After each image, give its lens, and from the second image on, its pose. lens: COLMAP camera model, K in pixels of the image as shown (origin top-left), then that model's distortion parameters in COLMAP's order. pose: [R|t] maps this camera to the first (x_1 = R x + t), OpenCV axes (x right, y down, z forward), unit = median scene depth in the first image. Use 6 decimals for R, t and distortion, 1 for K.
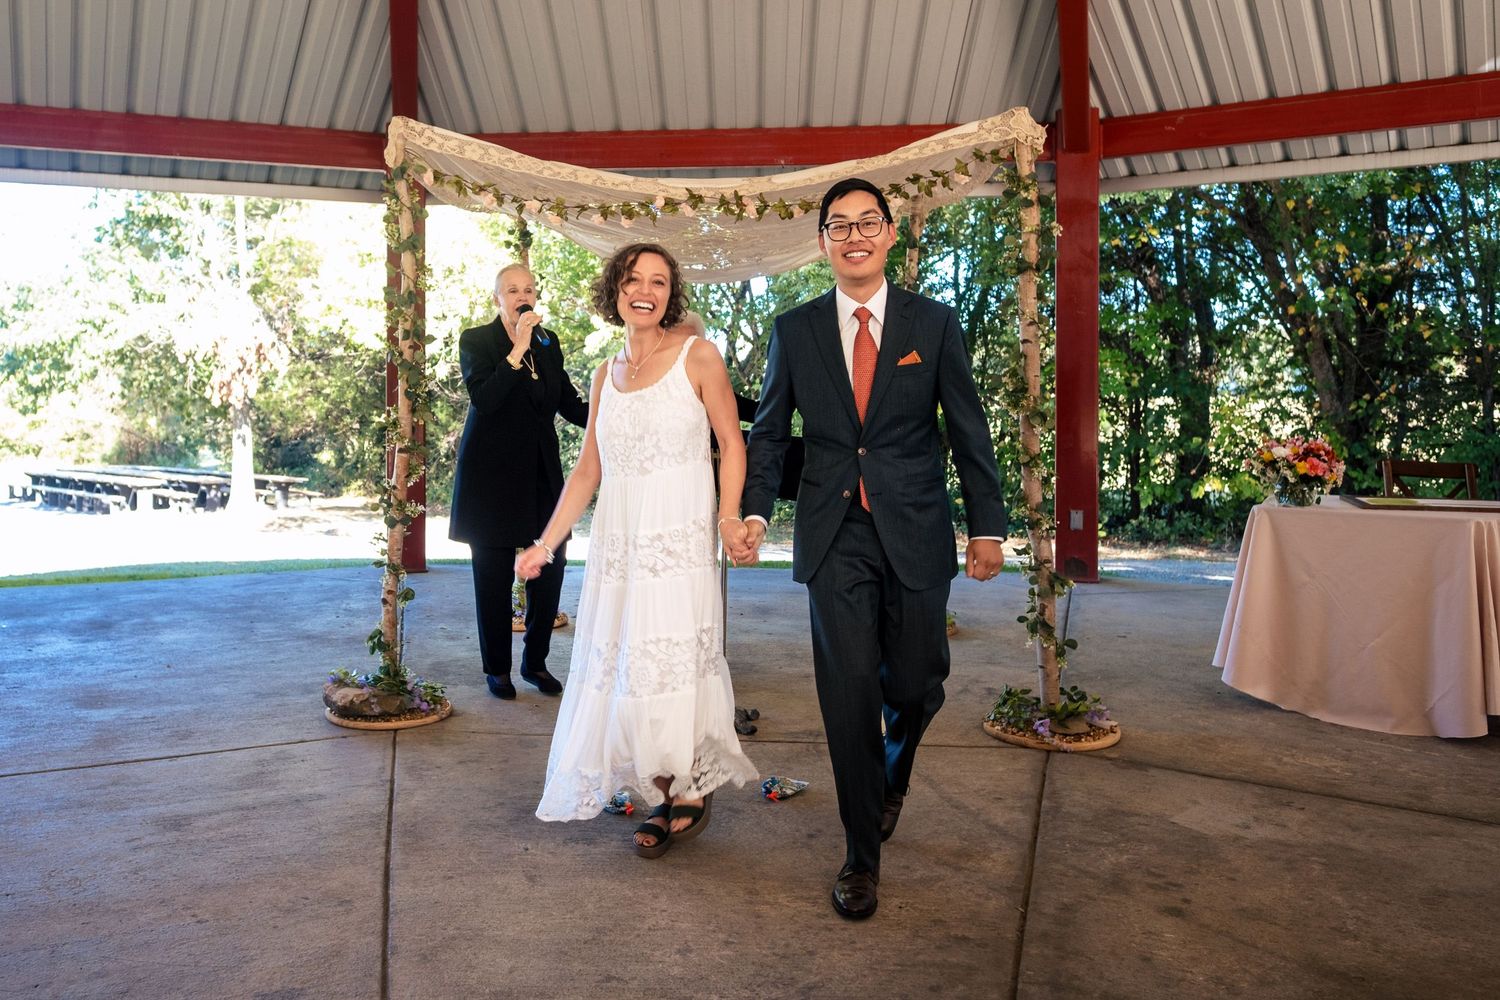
lens RADIAL K [[1248.8, 0, 617.4], [0, 1248.8, 398.7], [0, 0, 1]] dist [-0.012977, -0.010081]
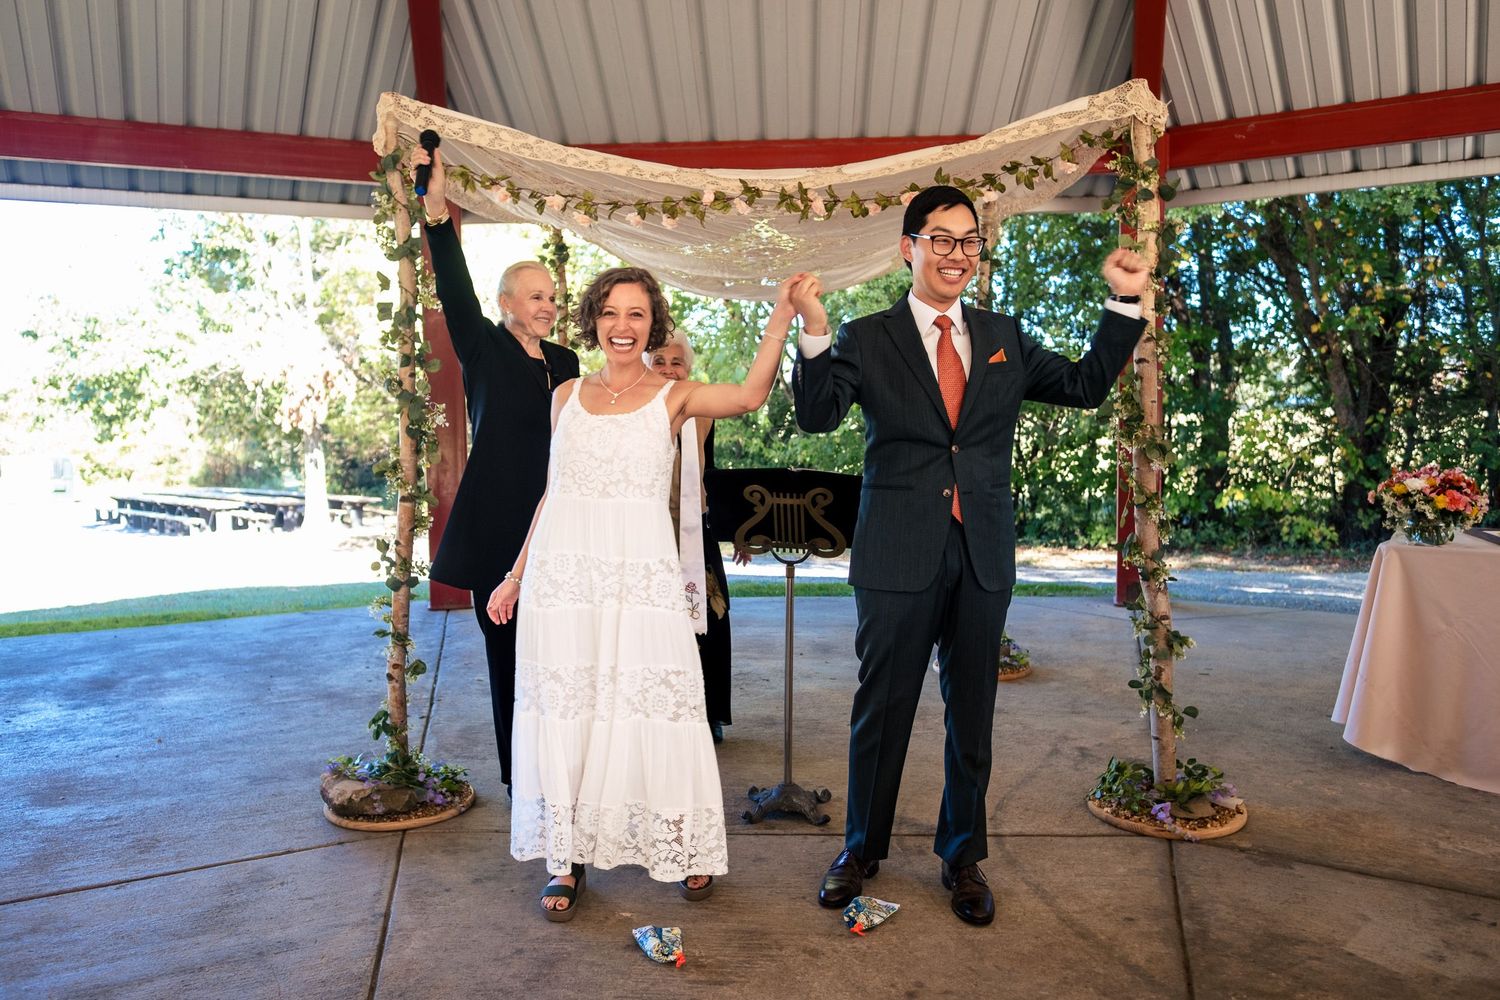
lens RADIAL K [[1123.9, 0, 734.3], [0, 1123.9, 484.9], [0, 0, 1]] dist [-0.009602, -0.004594]
pose [[0.998480, -0.015617, 0.052855, 0.008251], [0.012401, 0.998083, 0.060642, -0.010676], [-0.053701, -0.059894, 0.996759, 0.230813]]
